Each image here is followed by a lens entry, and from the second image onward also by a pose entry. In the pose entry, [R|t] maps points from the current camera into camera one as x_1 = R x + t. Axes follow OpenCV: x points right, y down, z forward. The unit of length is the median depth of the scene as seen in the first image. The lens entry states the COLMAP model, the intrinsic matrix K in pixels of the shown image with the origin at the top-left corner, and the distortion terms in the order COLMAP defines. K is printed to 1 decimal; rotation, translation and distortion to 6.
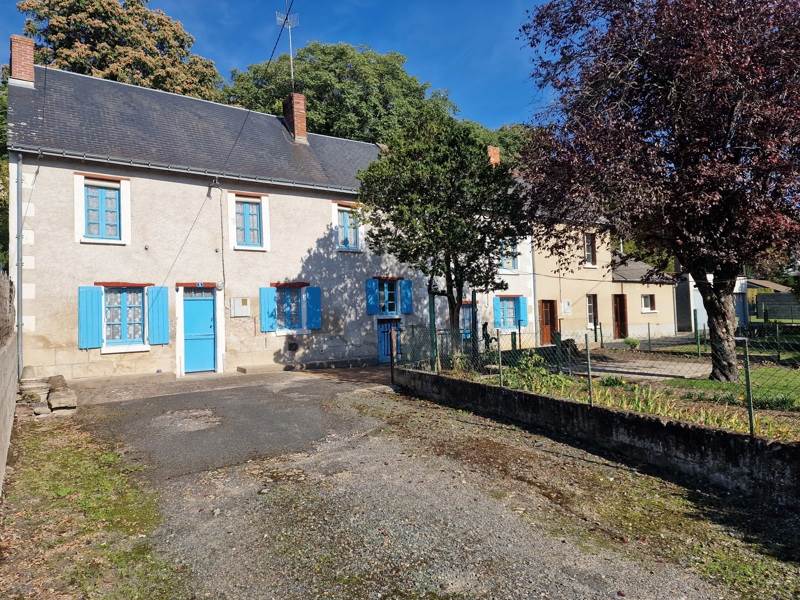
lens RADIAL K [[540.7, 0, 399.0], [0, 540.7, 299.3], [0, 0, 1]] dist [-0.001656, -0.000425]
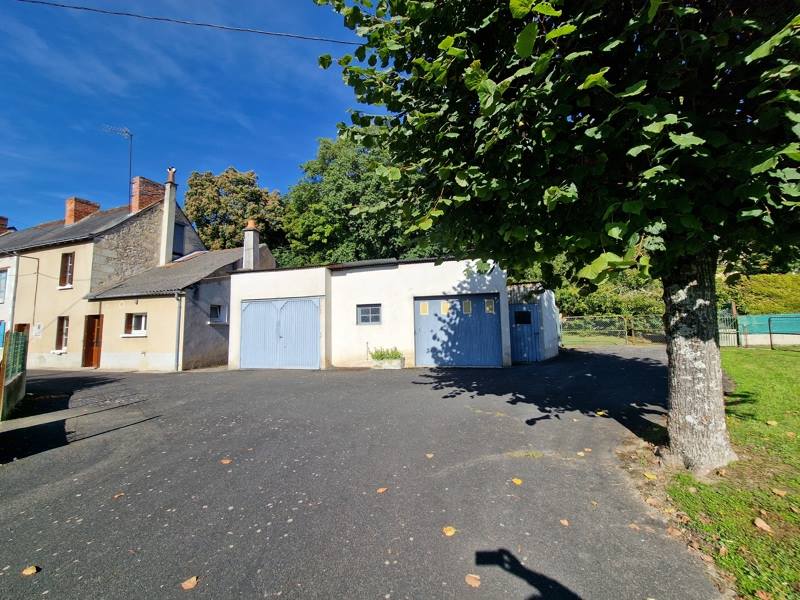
lens RADIAL K [[318.6, 0, 400.7], [0, 318.6, 299.5], [0, 0, 1]] dist [0.001795, 0.000102]
pose [[0.595877, -0.061245, -0.800737, 1.202707], [0.031816, 0.998105, -0.052665, 0.009310], [0.802446, 0.005906, 0.596696, 1.180051]]
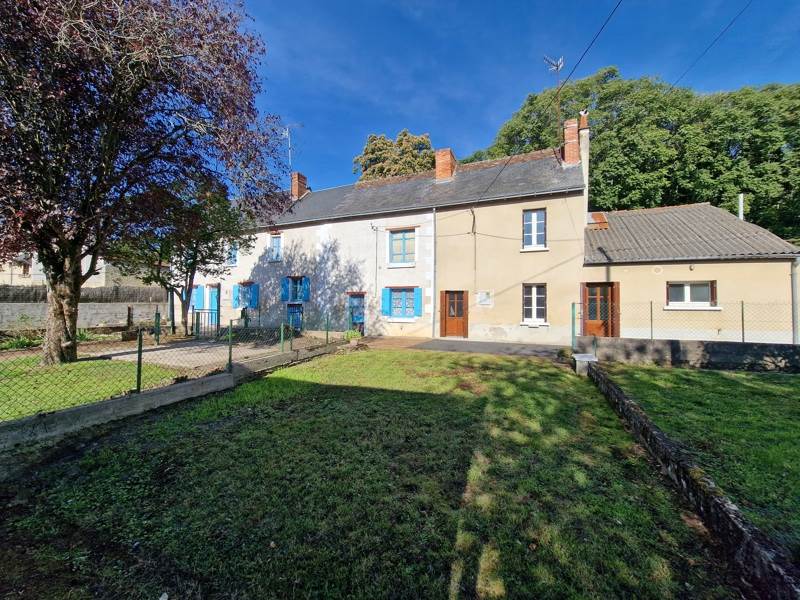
lens RADIAL K [[318.6, 0, 396.7], [0, 318.6, 298.7], [0, 0, 1]] dist [0.001795, 0.000102]
pose [[0.540813, 0.003570, -0.841135, 0.674358], [-0.003961, 0.999991, 0.001697, 0.014908], [0.841134, 0.002414, 0.540822, 0.579954]]
